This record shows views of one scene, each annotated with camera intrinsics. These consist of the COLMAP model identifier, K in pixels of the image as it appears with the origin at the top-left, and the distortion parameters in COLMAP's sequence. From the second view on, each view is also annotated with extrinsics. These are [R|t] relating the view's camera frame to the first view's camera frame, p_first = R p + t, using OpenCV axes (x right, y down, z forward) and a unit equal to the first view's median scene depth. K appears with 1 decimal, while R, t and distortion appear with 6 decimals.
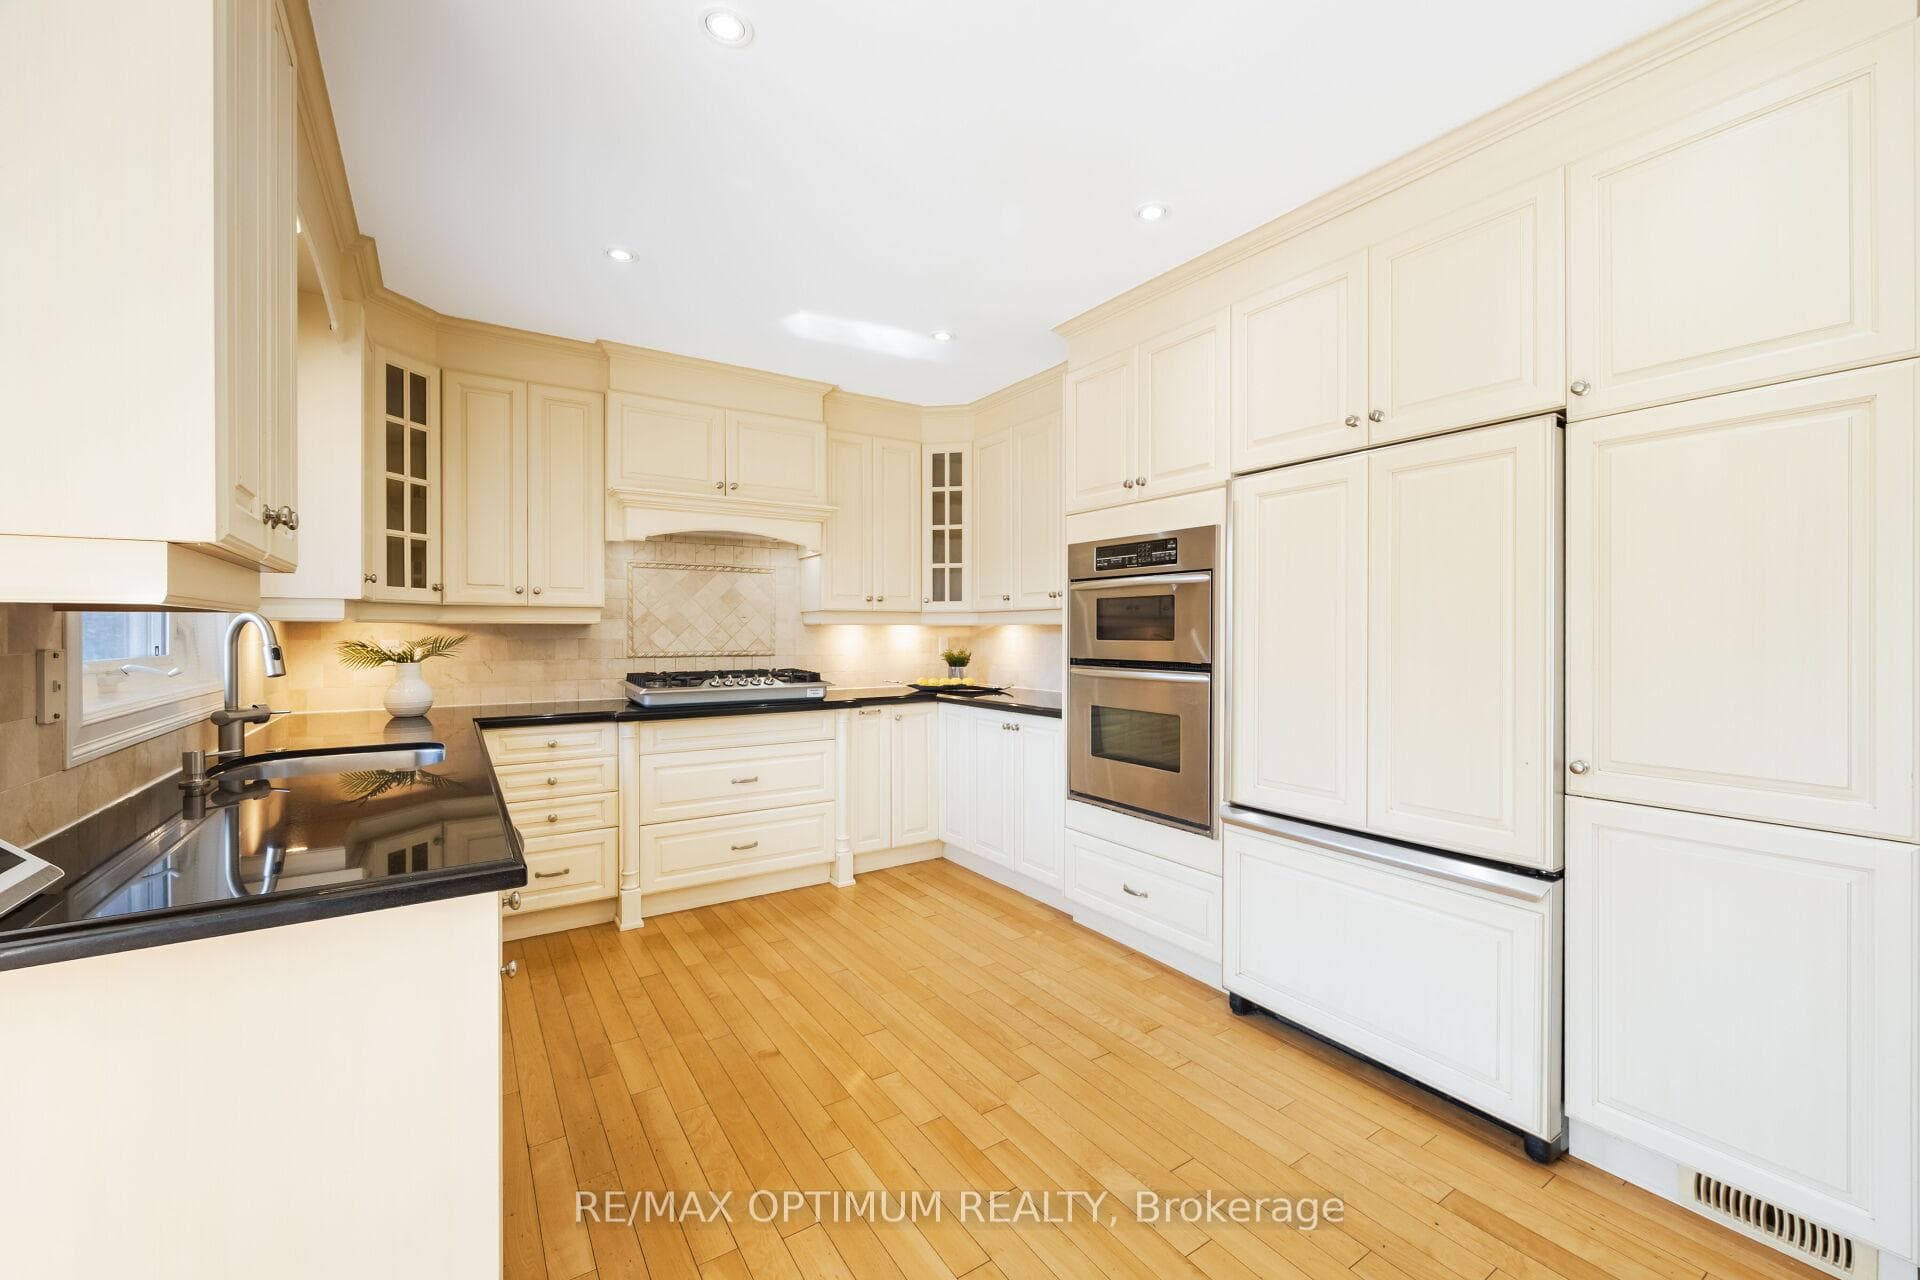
lens RADIAL K [[807.3, 0, 962.1], [0, 807.3, 627.2], [0, 0, 1]] dist [-0.000528, 0.000065]
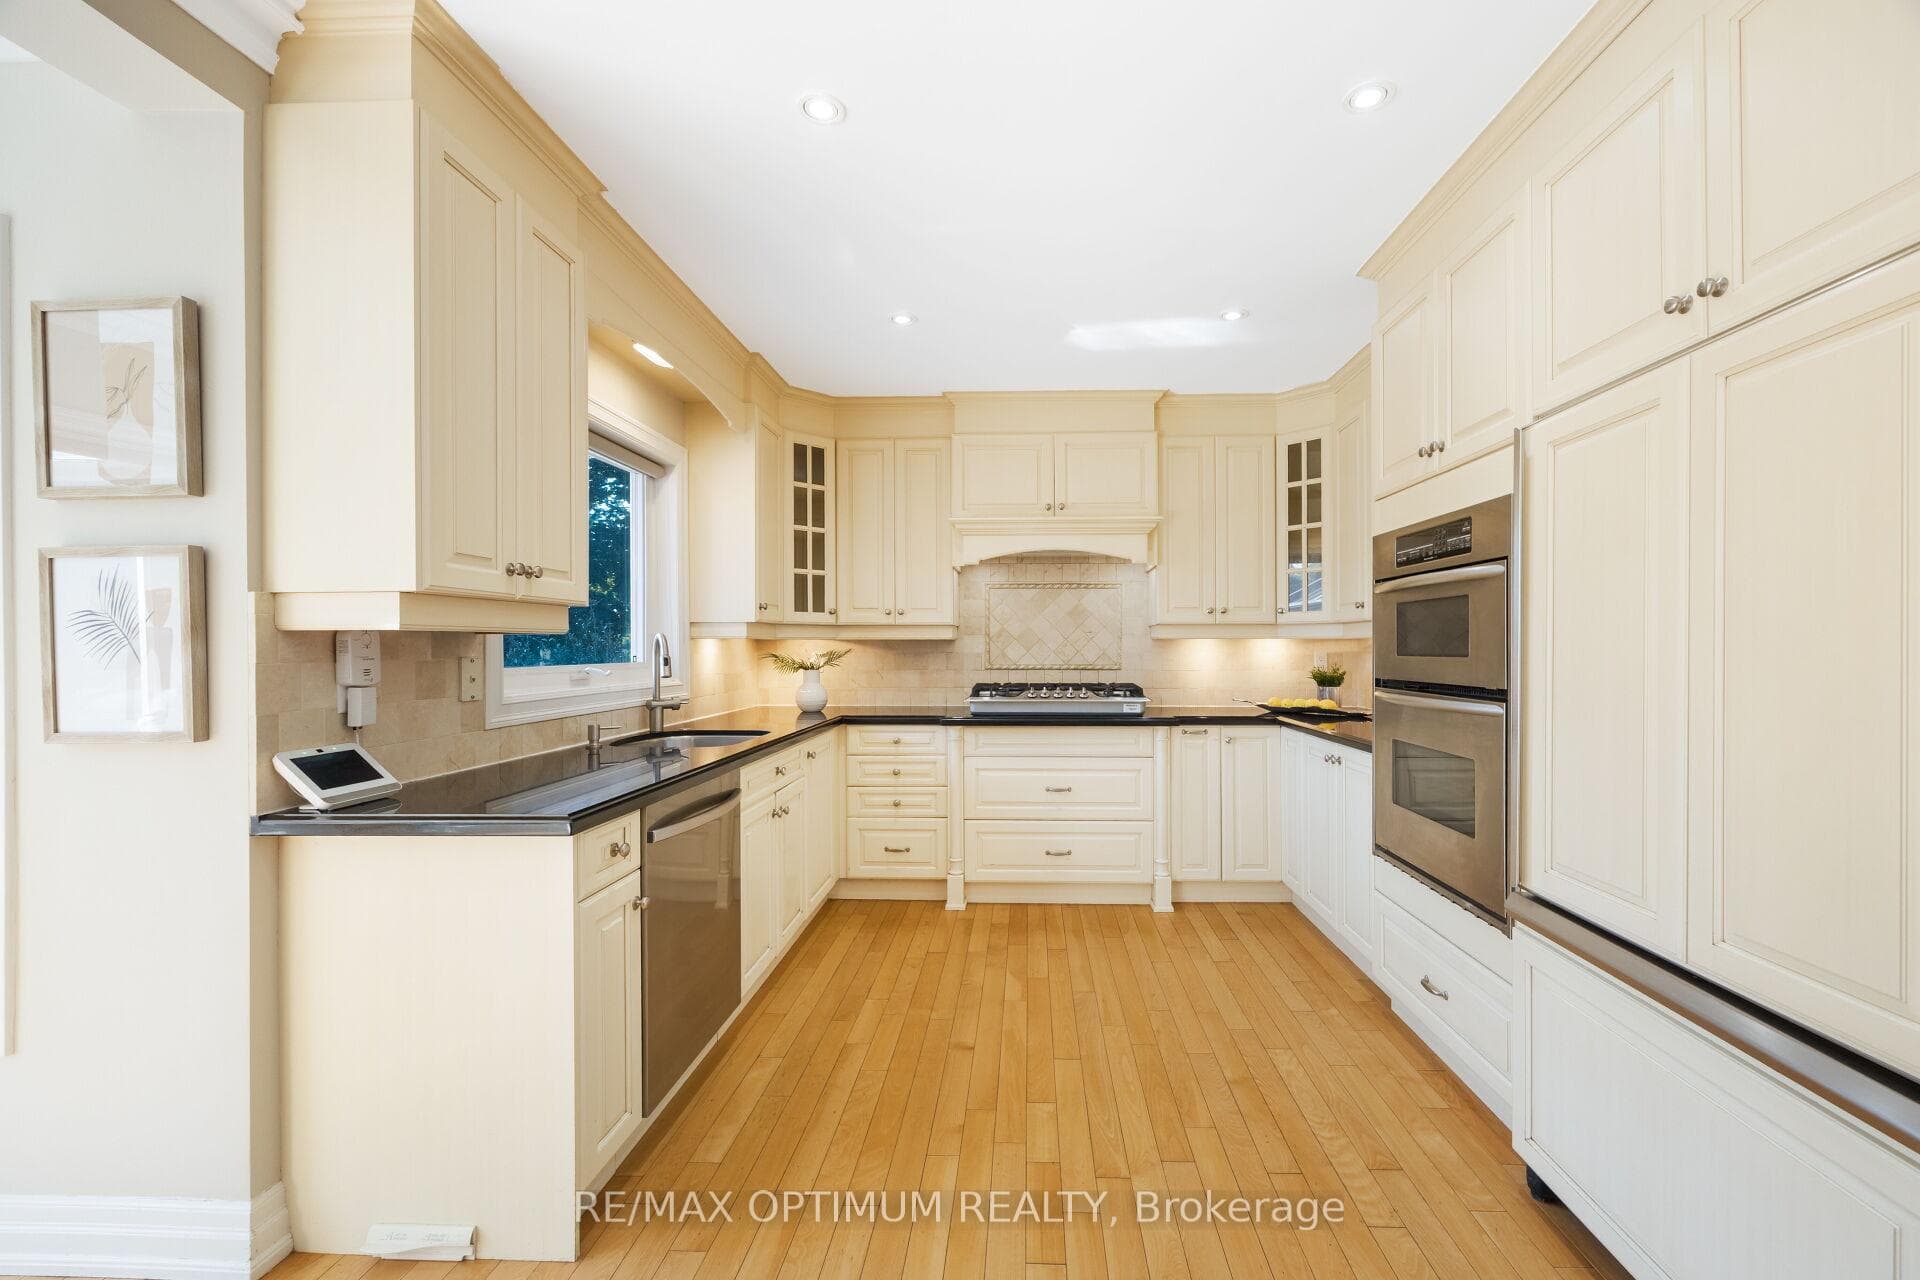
lens RADIAL K [[796.6, 0, 960.0], [0, 796.6, 640.0], [0, 0, 1]] dist [-0.001244, -0.000020]
pose [[0.798668, -0.005764, -0.601744, 0.265948], [0.004064, 0.999983, -0.004184, 0.001702], [0.601758, 0.000895, 0.798678, 0.115557]]
